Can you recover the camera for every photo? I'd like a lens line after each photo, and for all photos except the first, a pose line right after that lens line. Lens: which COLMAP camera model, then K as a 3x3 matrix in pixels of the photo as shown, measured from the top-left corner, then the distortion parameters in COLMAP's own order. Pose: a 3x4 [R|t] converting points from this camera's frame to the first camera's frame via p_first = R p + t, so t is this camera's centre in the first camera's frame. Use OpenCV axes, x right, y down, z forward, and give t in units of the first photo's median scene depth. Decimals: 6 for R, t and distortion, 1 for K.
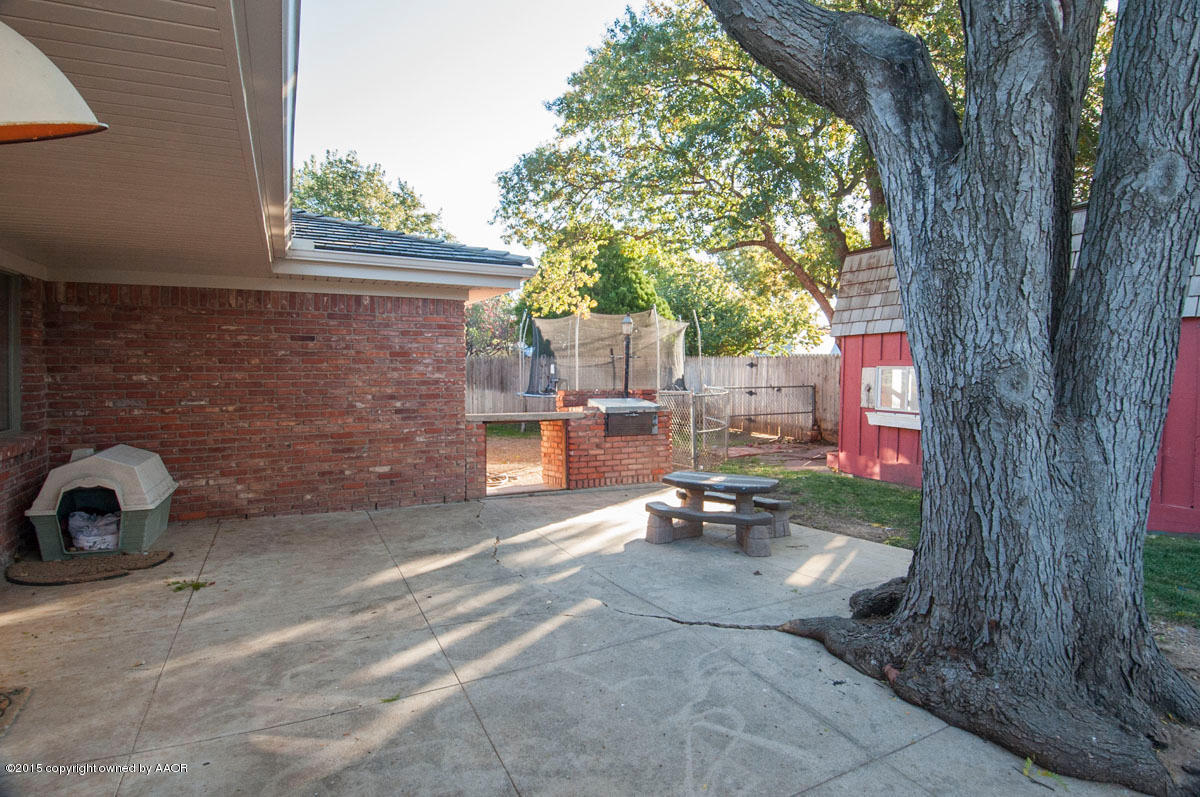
lens RADIAL K [[636.4, 0, 602.0], [0, 636.4, 382.7], [0, 0, 1]] dist [0.060808, -0.067980]
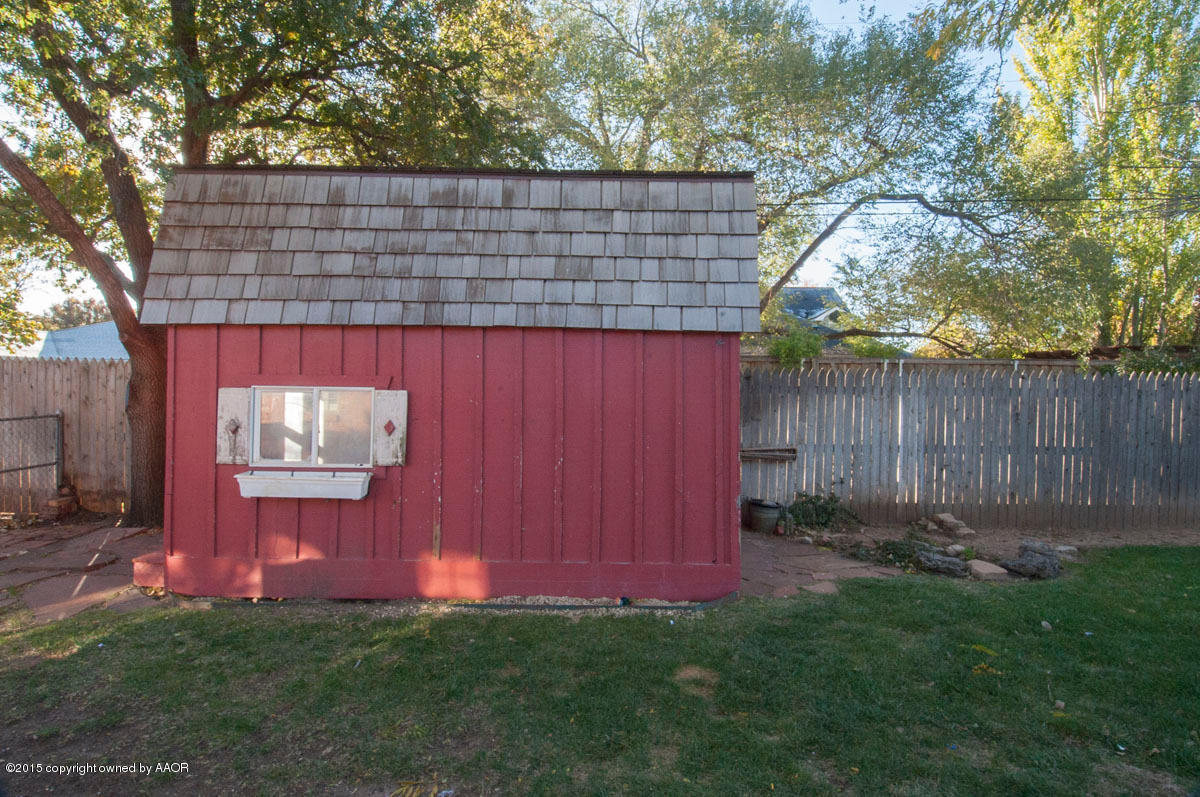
lens RADIAL K [[617.2, 0, 623.9], [0, 617.2, 389.9], [0, 0, 1]] dist [0.000937, -0.021964]
pose [[0.423922, -0.010418, 0.905639, 0.087357], [0.010671, 0.999922, 0.006508, -0.020589], [-0.905636, 0.006906, 0.424000, 0.465821]]
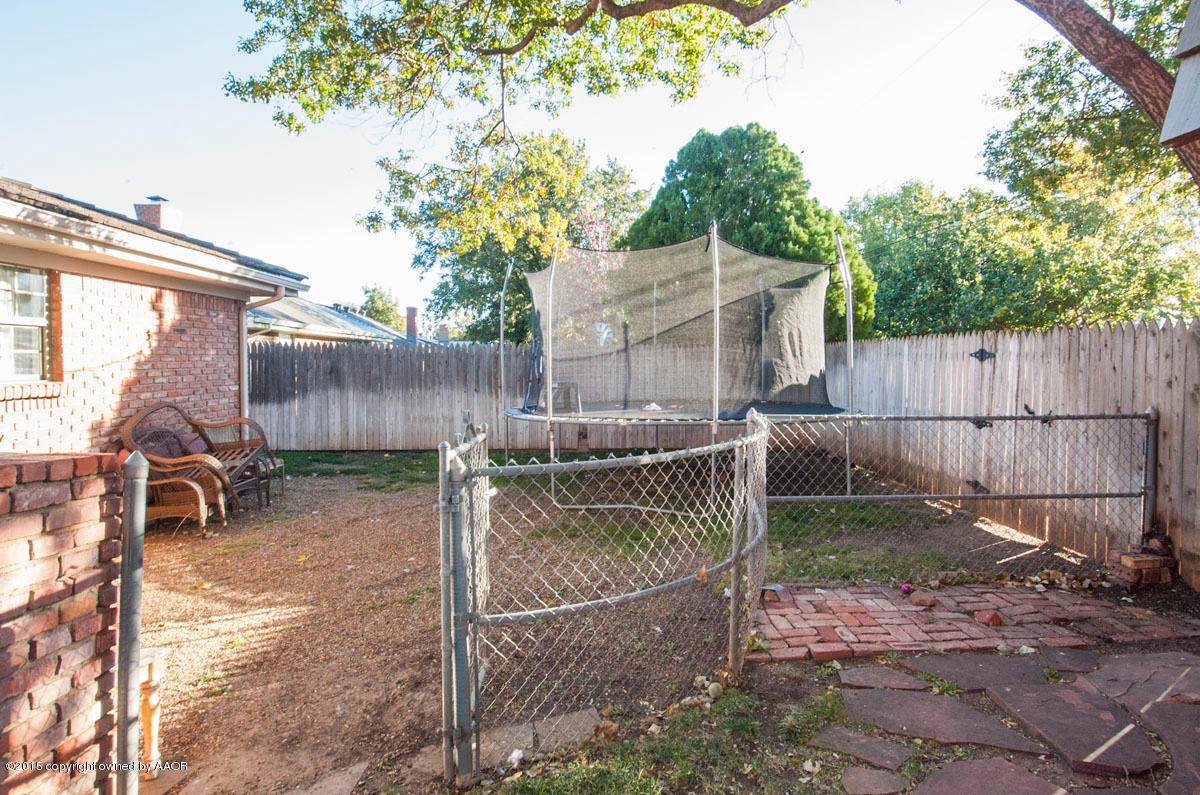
lens RADIAL K [[617.2, 0, 623.9], [0, 617.2, 388.9], [0, 0, 1]] dist [0.000937, -0.021964]
pose [[0.899153, 0.011924, -0.437472, 0.307160], [-0.005165, 0.999848, 0.016638, -0.017256], [0.437604, -0.012700, 0.899078, 0.824230]]
